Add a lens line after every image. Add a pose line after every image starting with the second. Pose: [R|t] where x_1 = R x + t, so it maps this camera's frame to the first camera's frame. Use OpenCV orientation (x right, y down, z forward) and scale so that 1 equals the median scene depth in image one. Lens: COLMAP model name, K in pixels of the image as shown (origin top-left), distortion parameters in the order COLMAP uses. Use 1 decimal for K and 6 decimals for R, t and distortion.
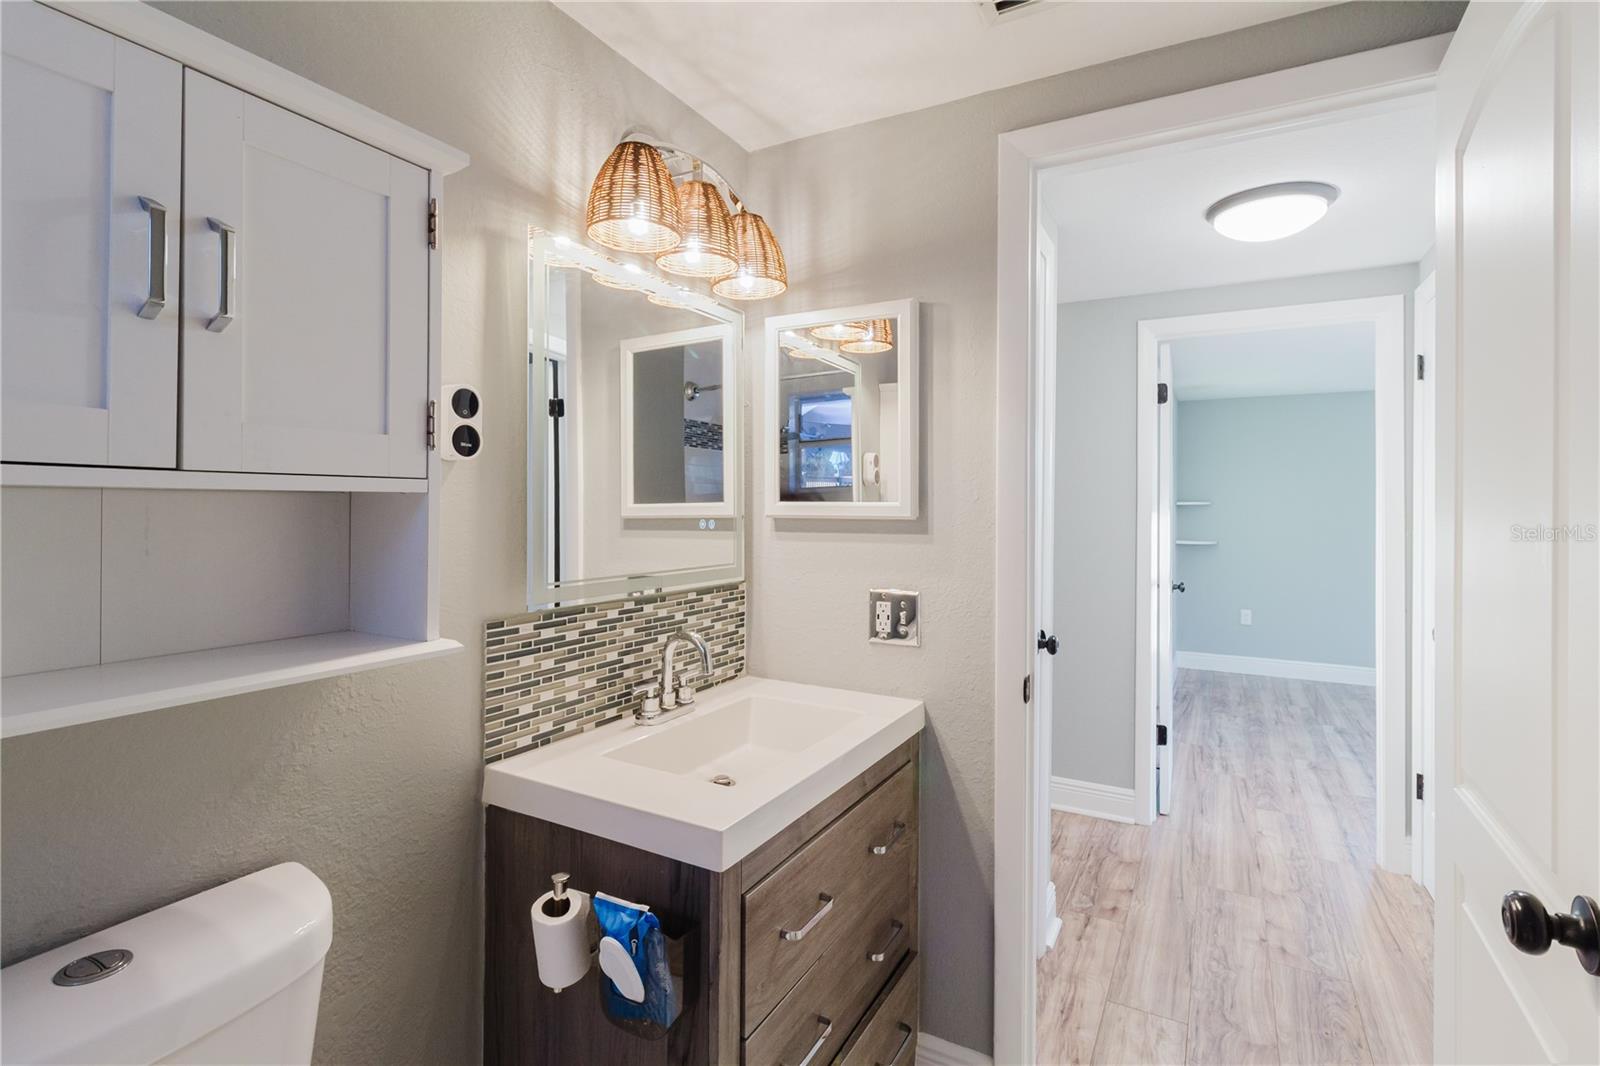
lens RADIAL K [[780.9, 0, 802.5], [0, 780.9, 516.8], [0, 0, 1]] dist [0.000304, -0.001269]
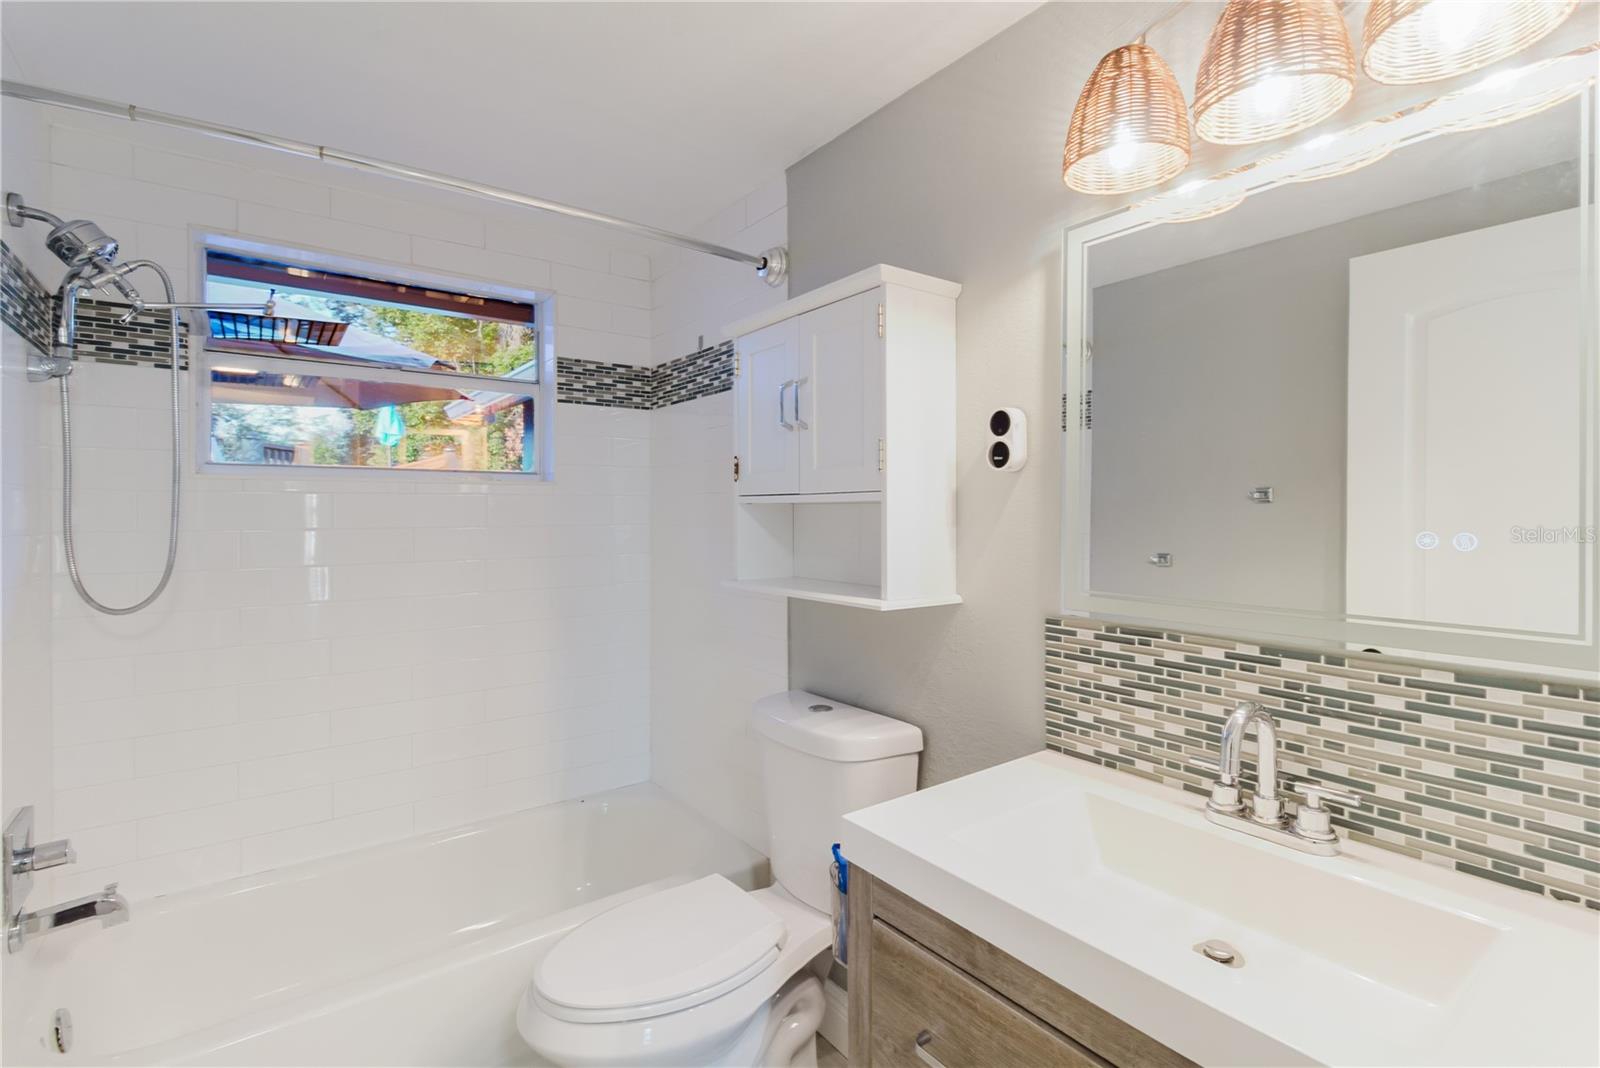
lens RADIAL K [[780.9, 0, 802.6], [0, 780.9, 524.3], [0, 0, 1]] dist [0.000304, -0.001269]
pose [[-0.440588, 0.008635, -0.897668, 0.635761], [-0.012447, 0.999799, 0.015727, -0.005711], [0.897623, 0.018102, -0.440392, 1.038127]]
